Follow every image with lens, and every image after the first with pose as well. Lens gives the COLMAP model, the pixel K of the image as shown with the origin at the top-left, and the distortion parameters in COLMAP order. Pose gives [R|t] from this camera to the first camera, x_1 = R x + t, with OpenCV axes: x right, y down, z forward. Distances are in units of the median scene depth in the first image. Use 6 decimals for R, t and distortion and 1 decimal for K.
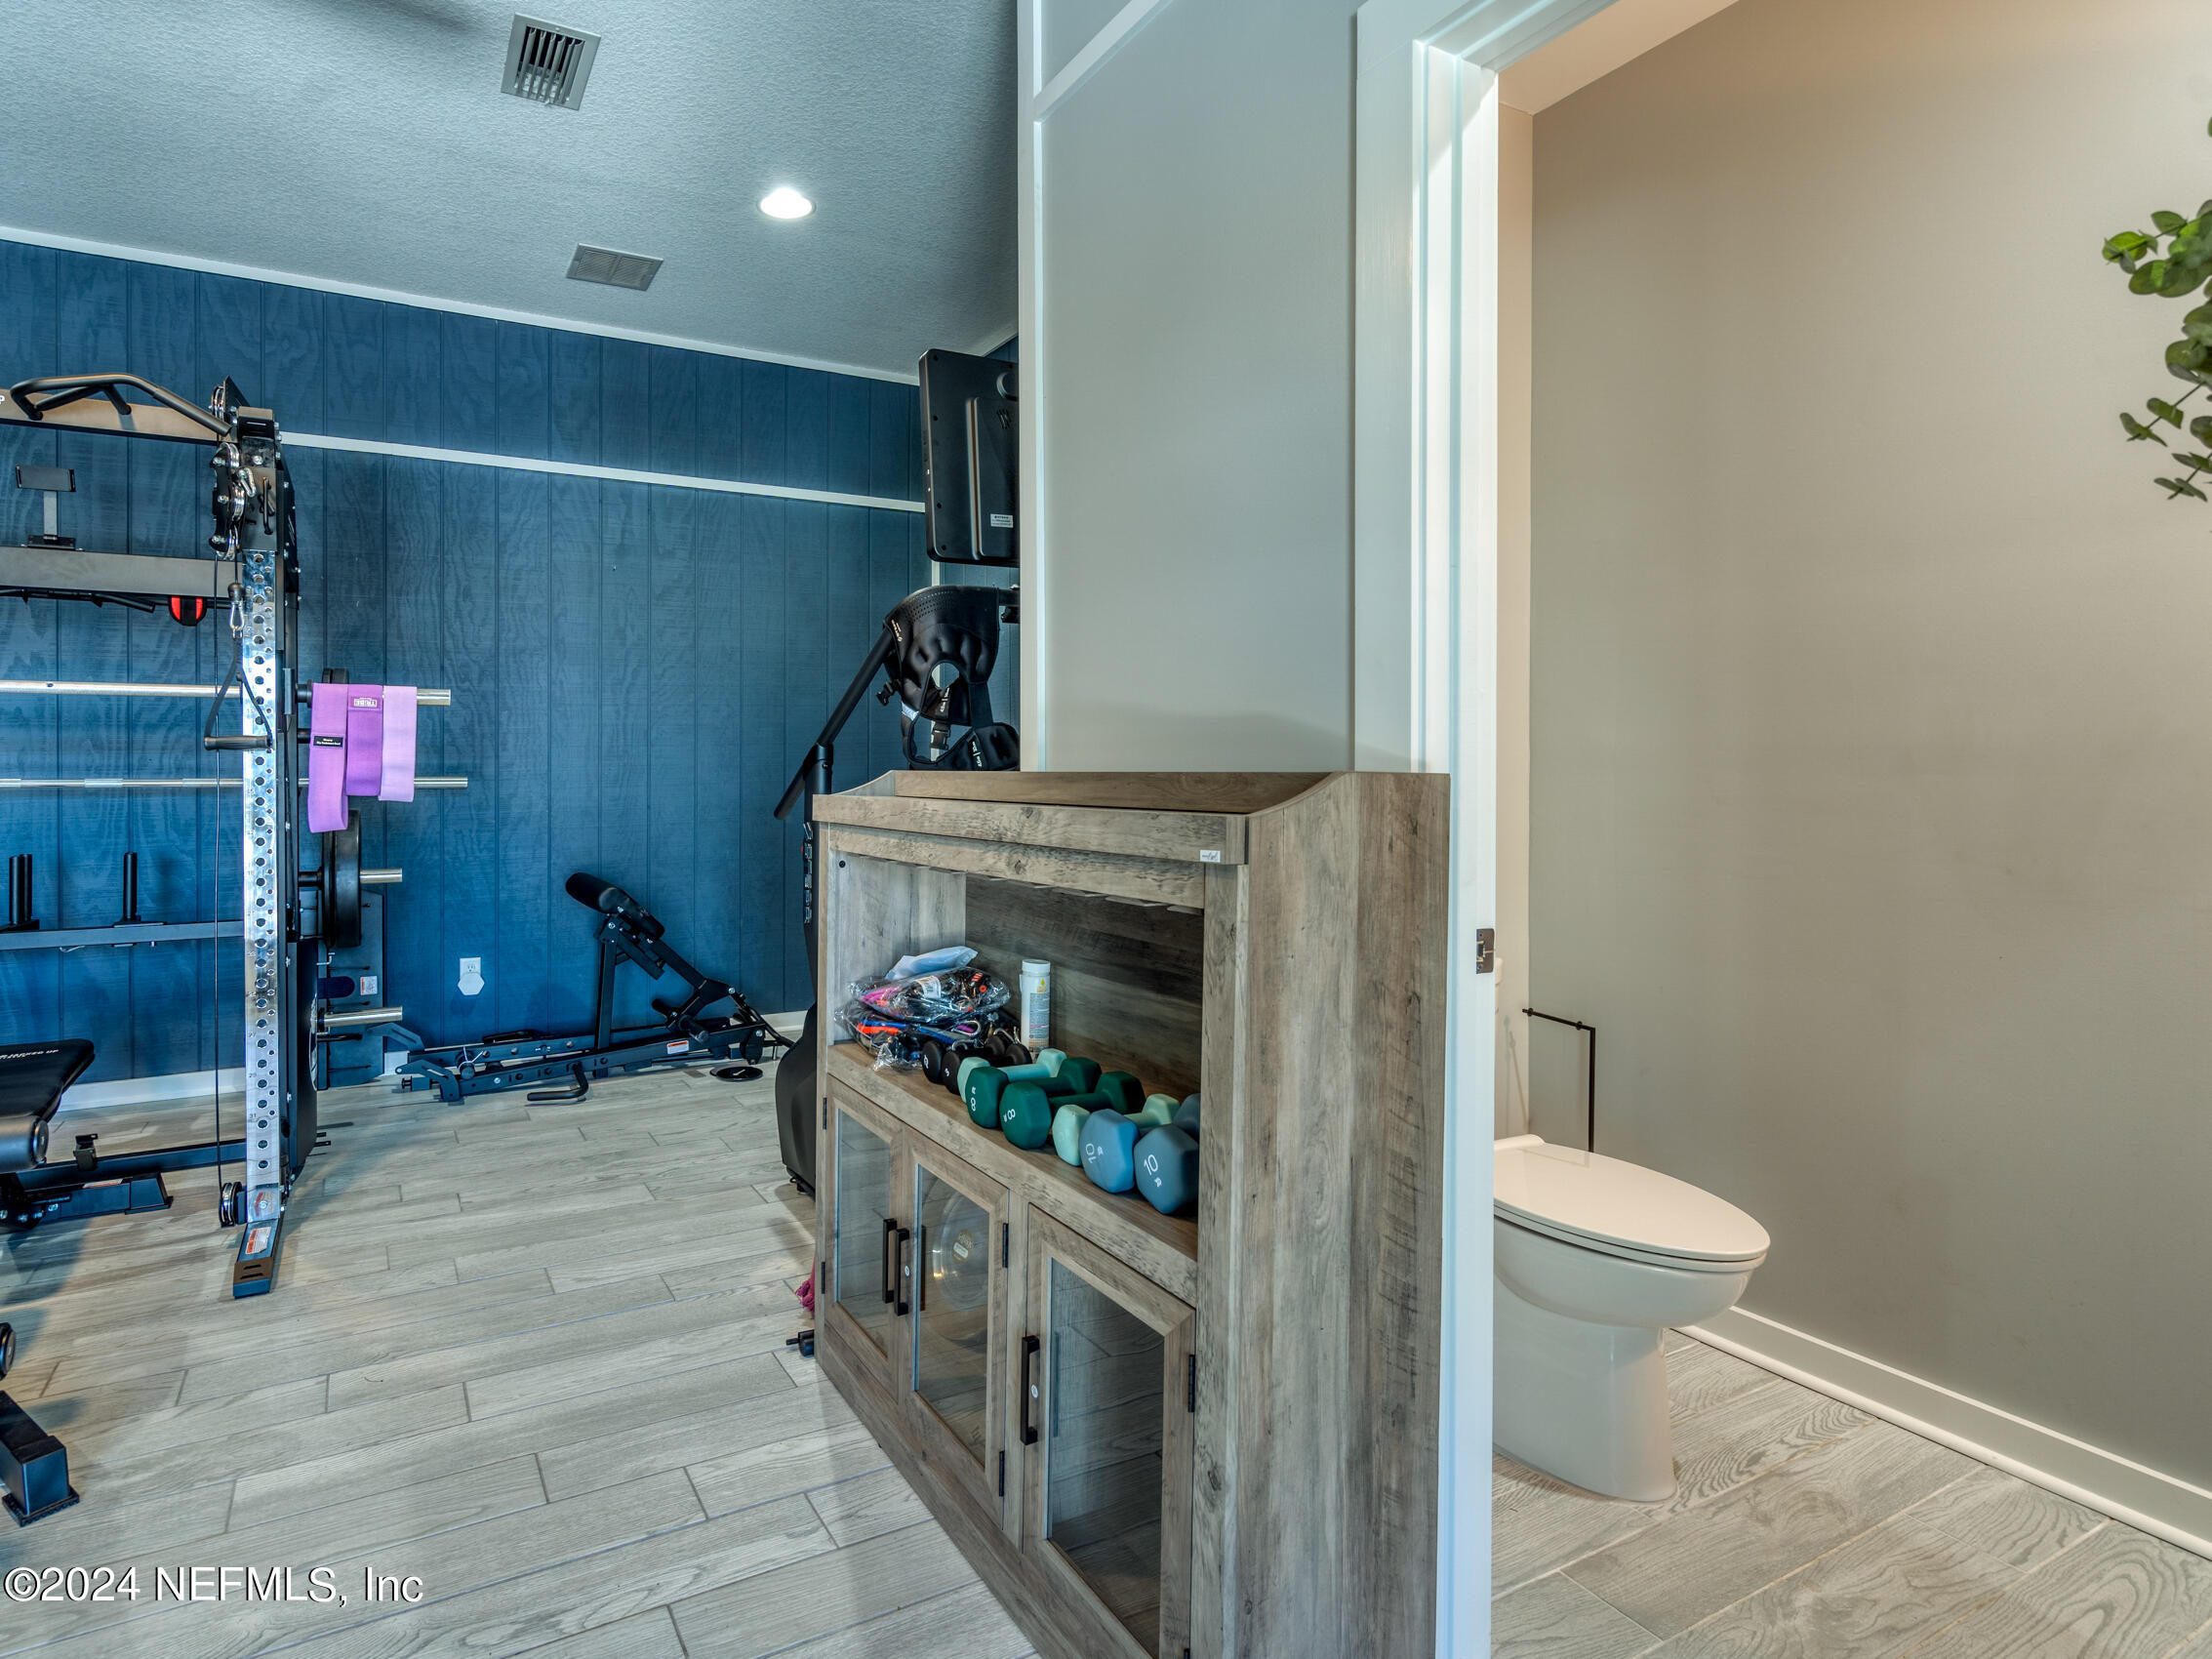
lens RADIAL K [[1119.2, 0, 1105.4], [0, 1119.2, 781.5], [0, 0, 1]] dist [-0.001013, 0.000914]
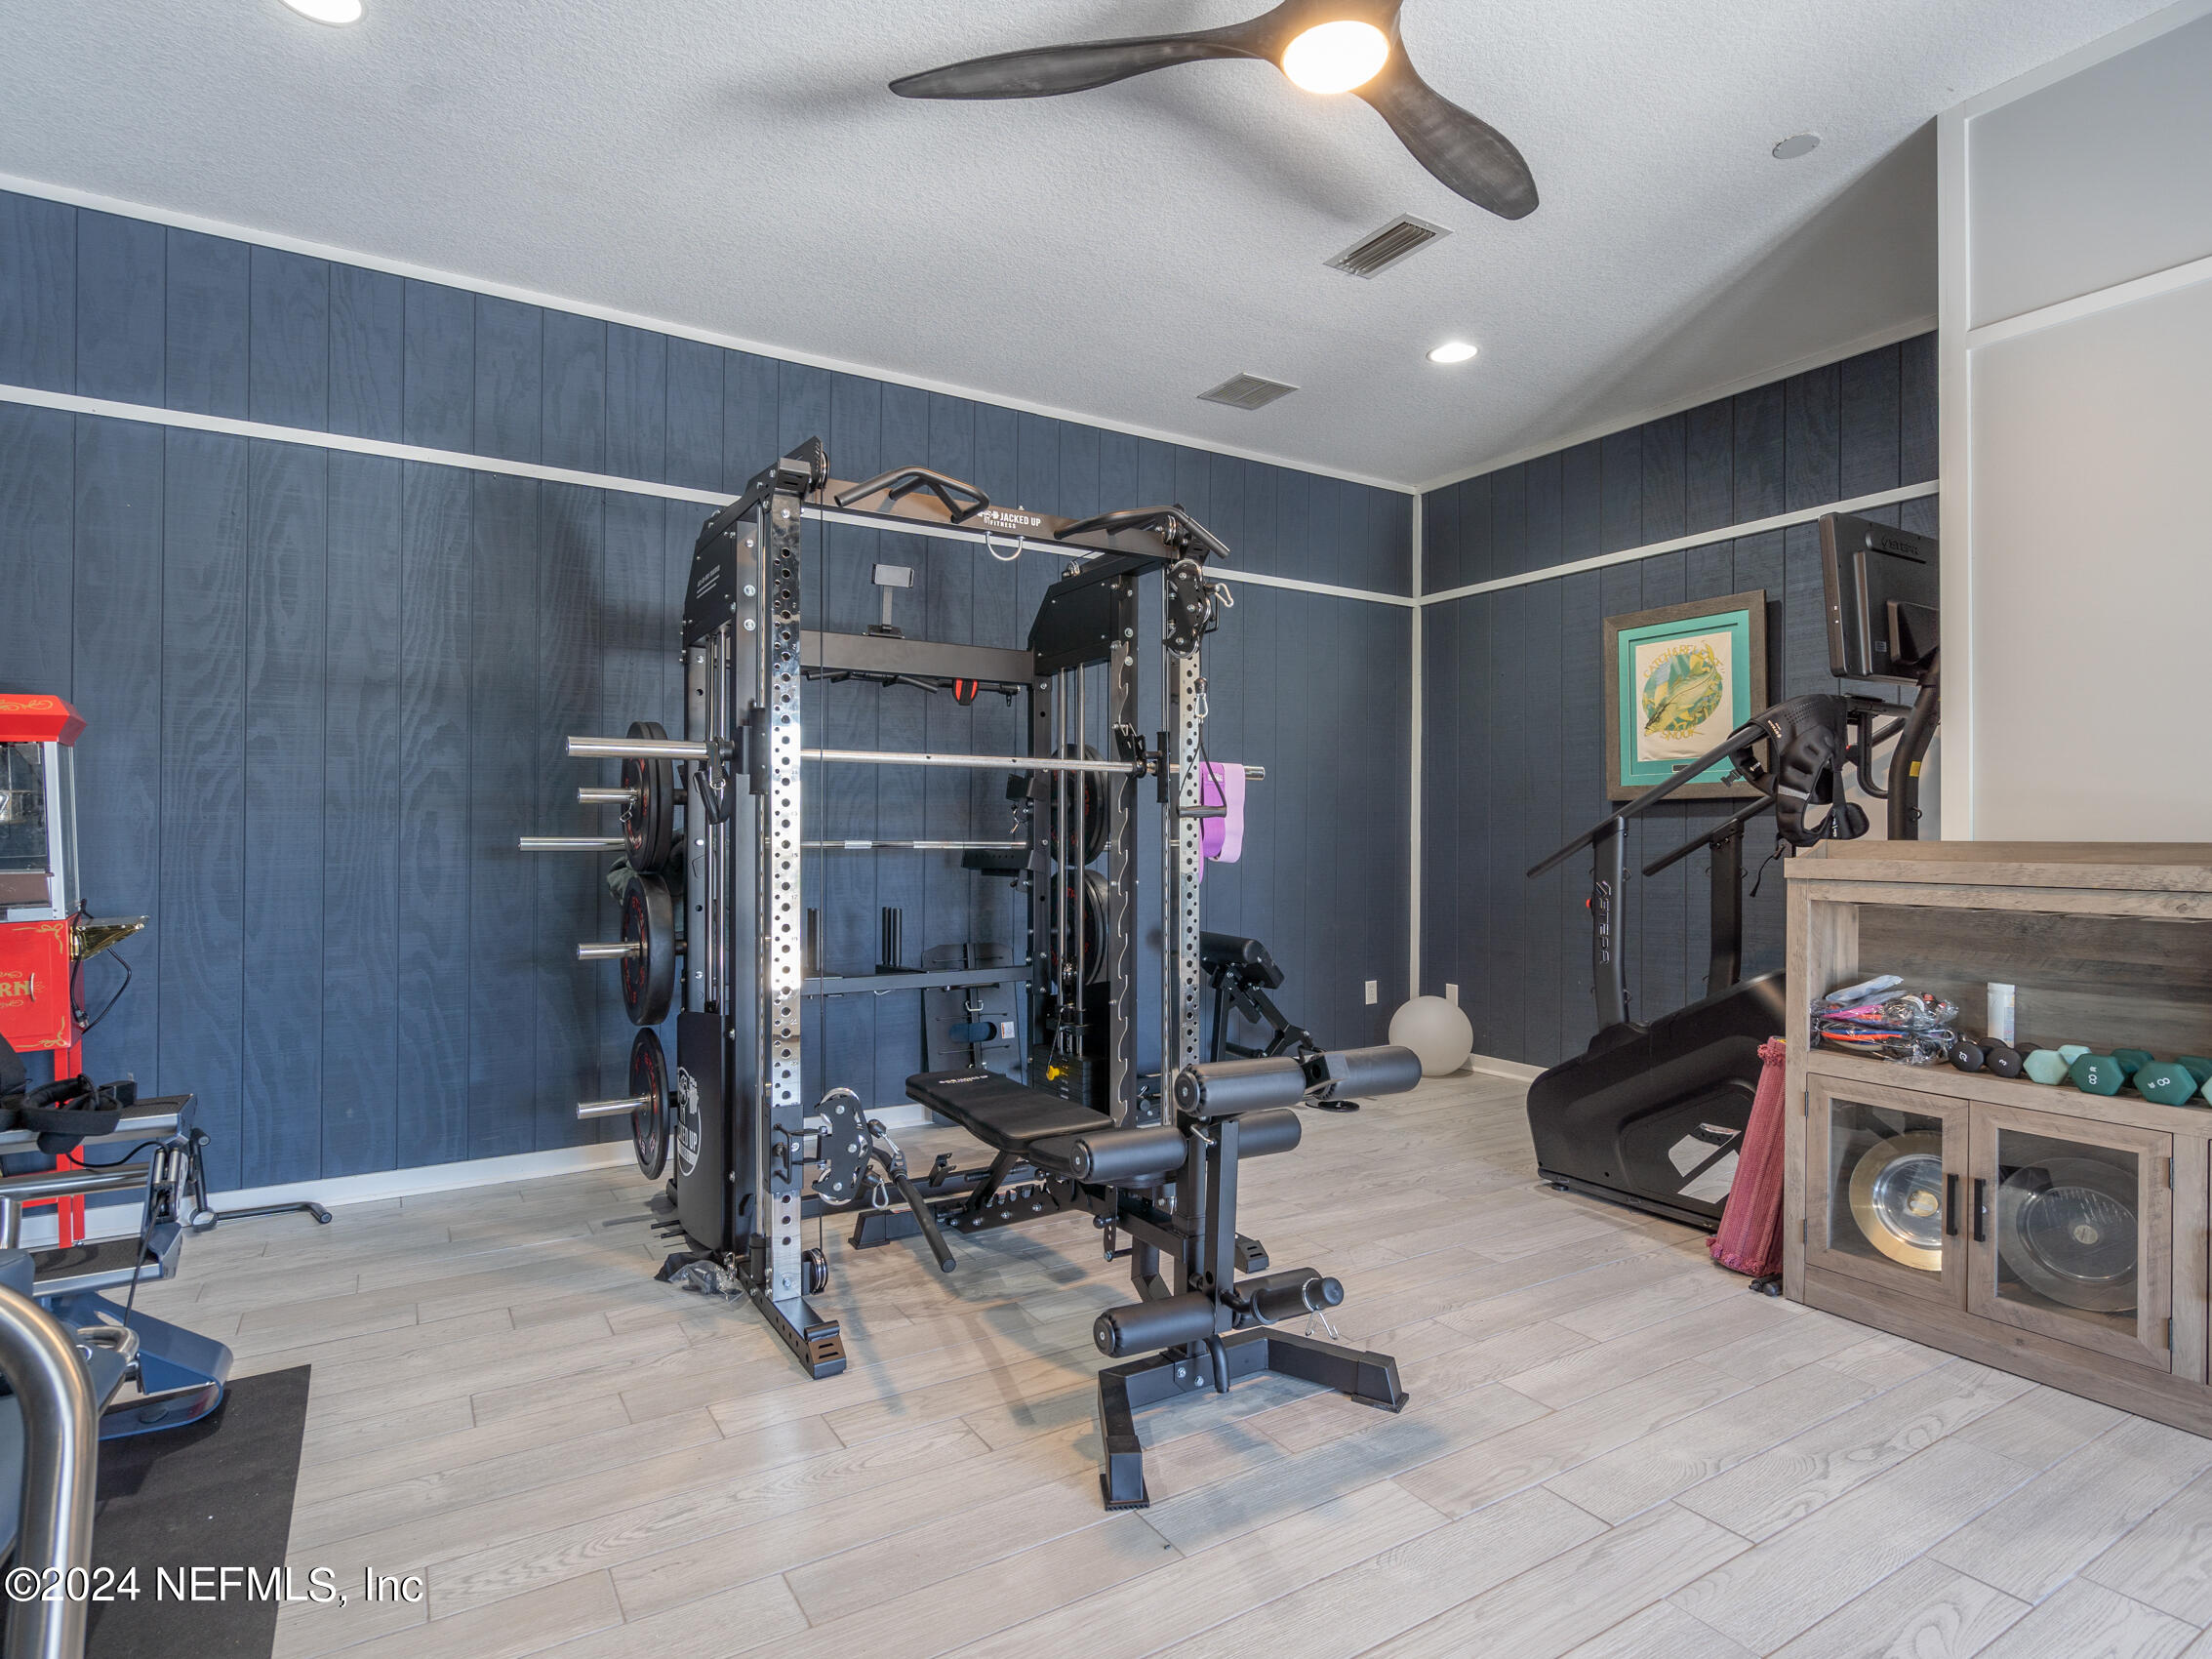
lens RADIAL K [[1176.2, 0, 1112.9], [0, 1176.2, 826.8], [0, 0, 1]] dist [0.000184, -0.000055]
pose [[0.996132, 0.007273, 0.087570, -0.854668], [-0.005864, 0.999849, -0.016339, 0.001837], [-0.087676, 0.015762, 0.996024, -0.212121]]
